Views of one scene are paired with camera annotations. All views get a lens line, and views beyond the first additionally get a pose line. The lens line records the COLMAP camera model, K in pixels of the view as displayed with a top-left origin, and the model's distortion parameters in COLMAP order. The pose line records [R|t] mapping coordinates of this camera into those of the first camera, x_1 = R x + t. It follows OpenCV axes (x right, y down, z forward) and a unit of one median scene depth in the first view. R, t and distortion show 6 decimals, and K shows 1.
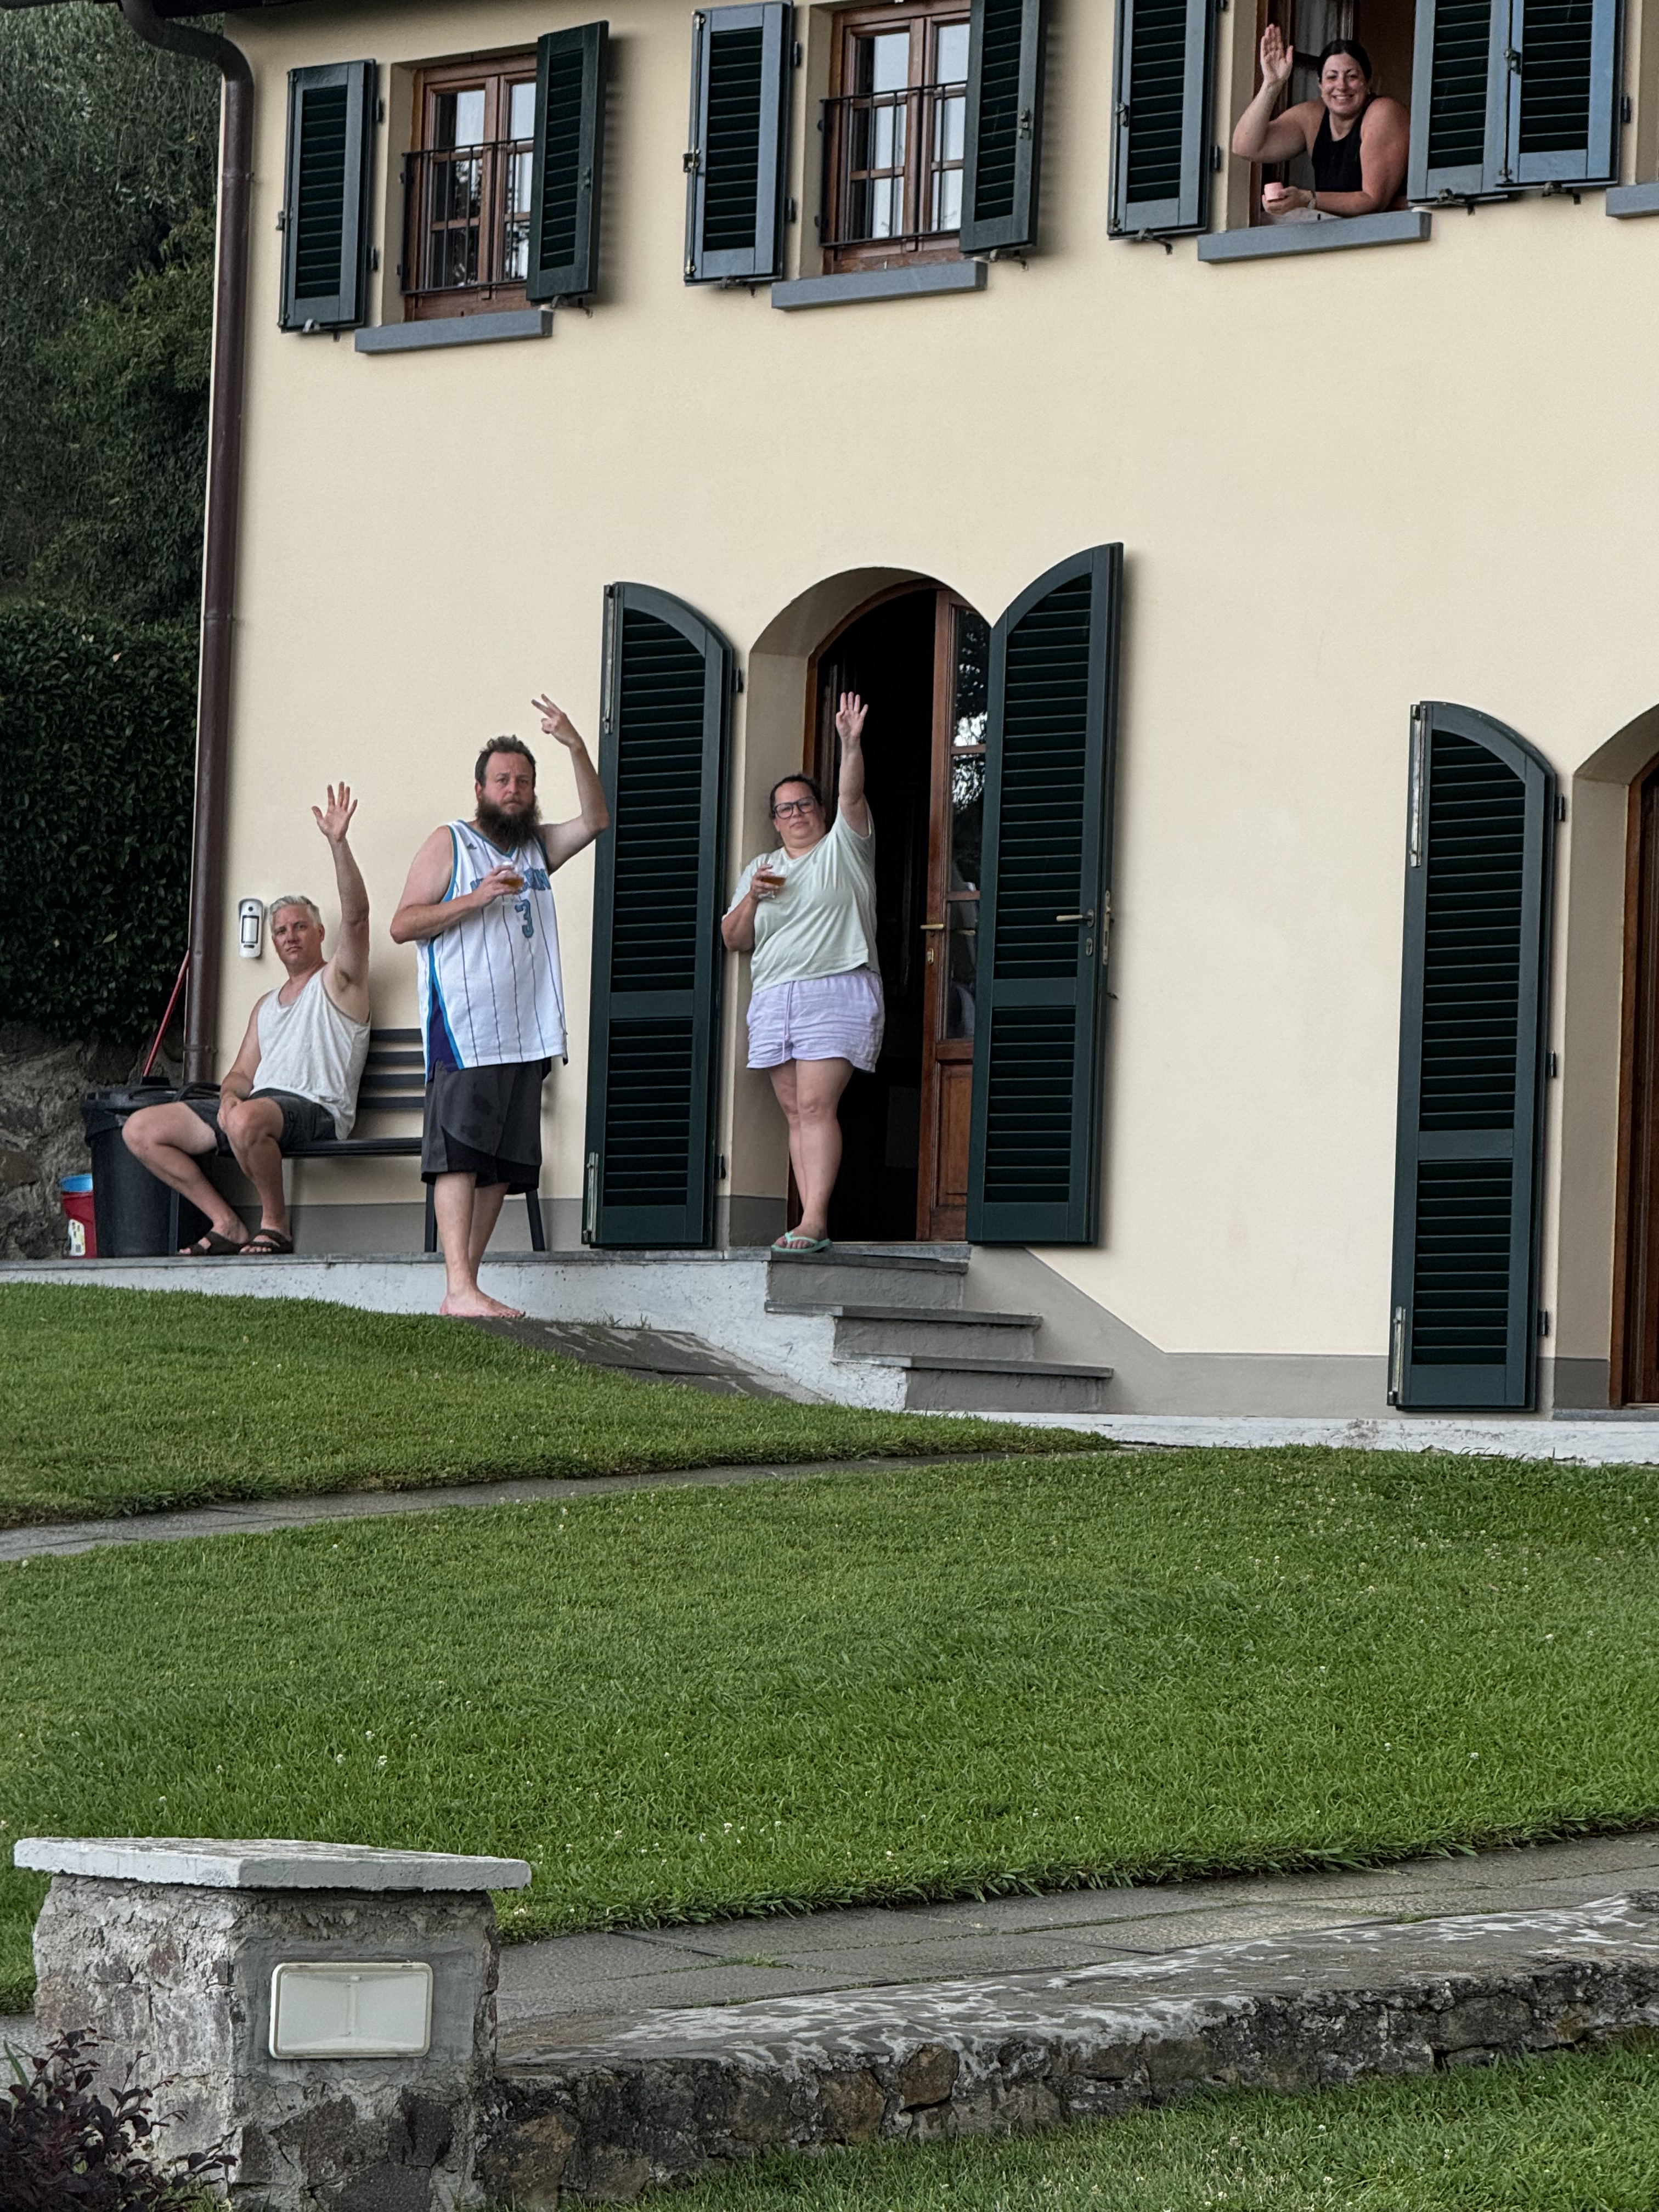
lens RADIAL K [[8270.6, 0, 829.5], [0, 8270.6, 1105.5], [0, 0, 1]] dist [1.030128, 0.000000]
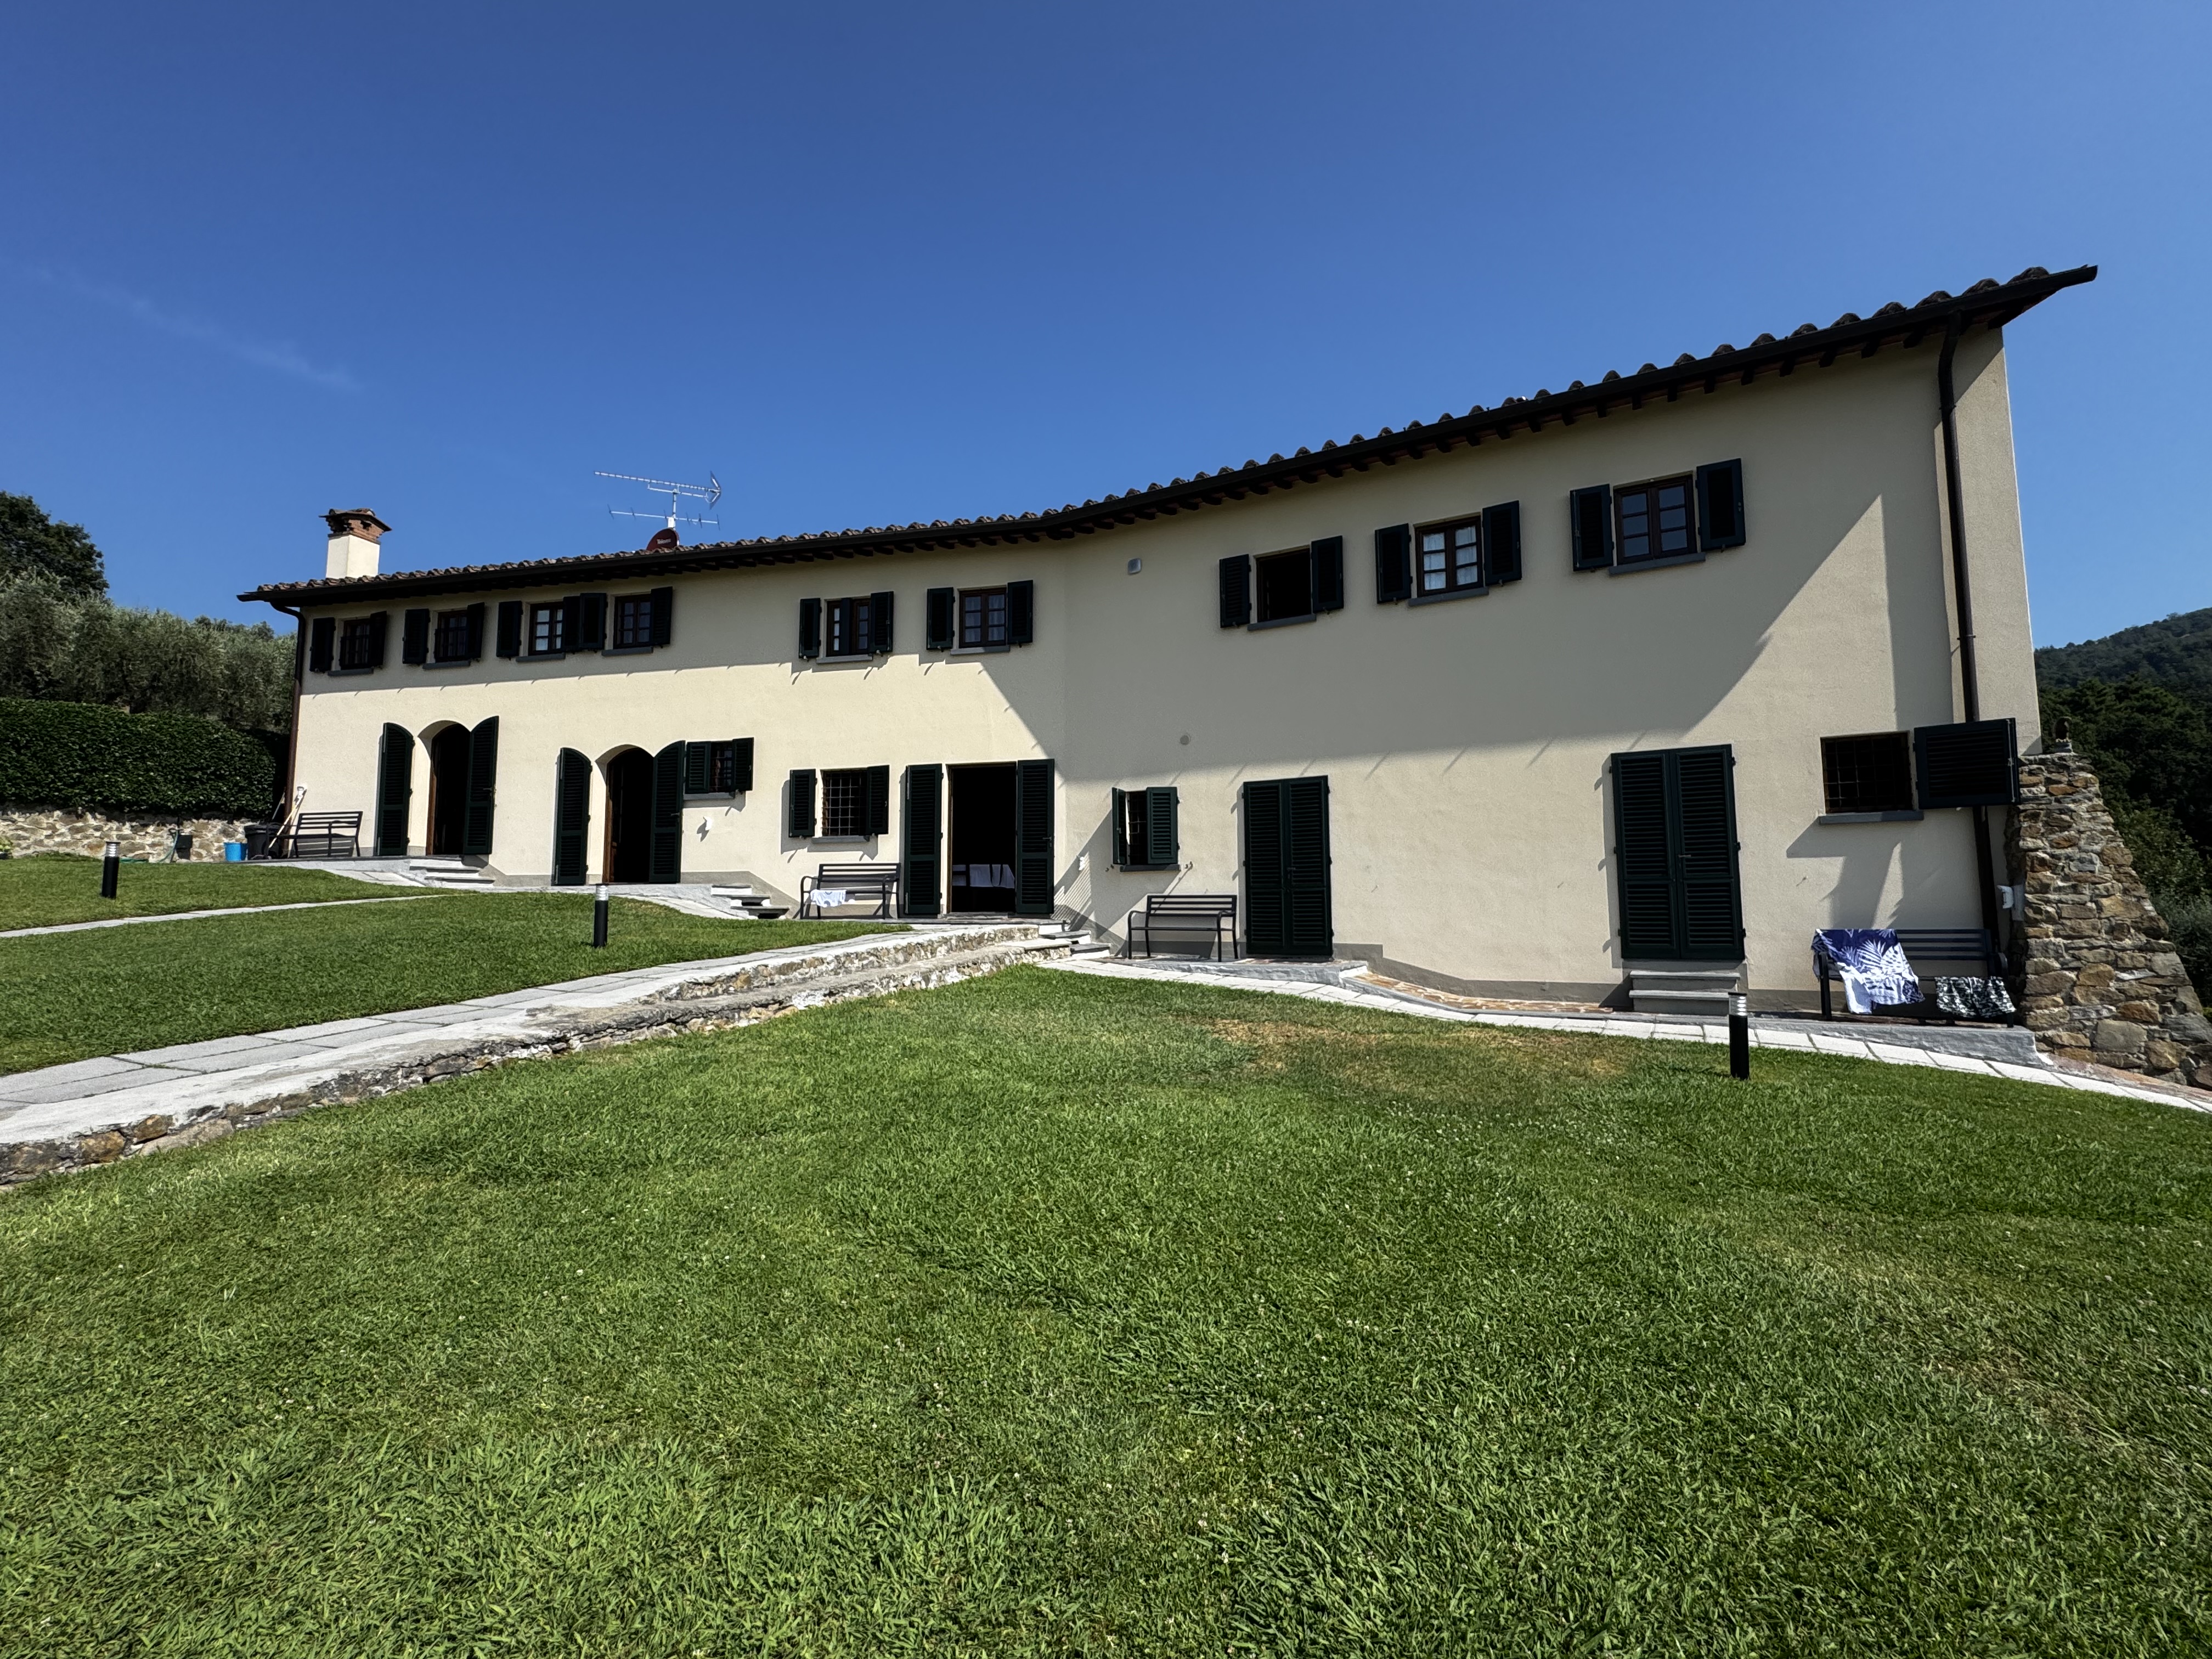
lens RADIAL K [[1029.7, 0, 1105.6], [0, 1029.7, 827.7], [0, 0, 1]] dist [-0.000194, -0.000019]
pose [[0.869620, 0.011266, 0.493593, 0.052639], [0.000532, 0.999718, -0.023756, 0.017073], [-0.493721, 0.020921, 0.869369, 0.294962]]
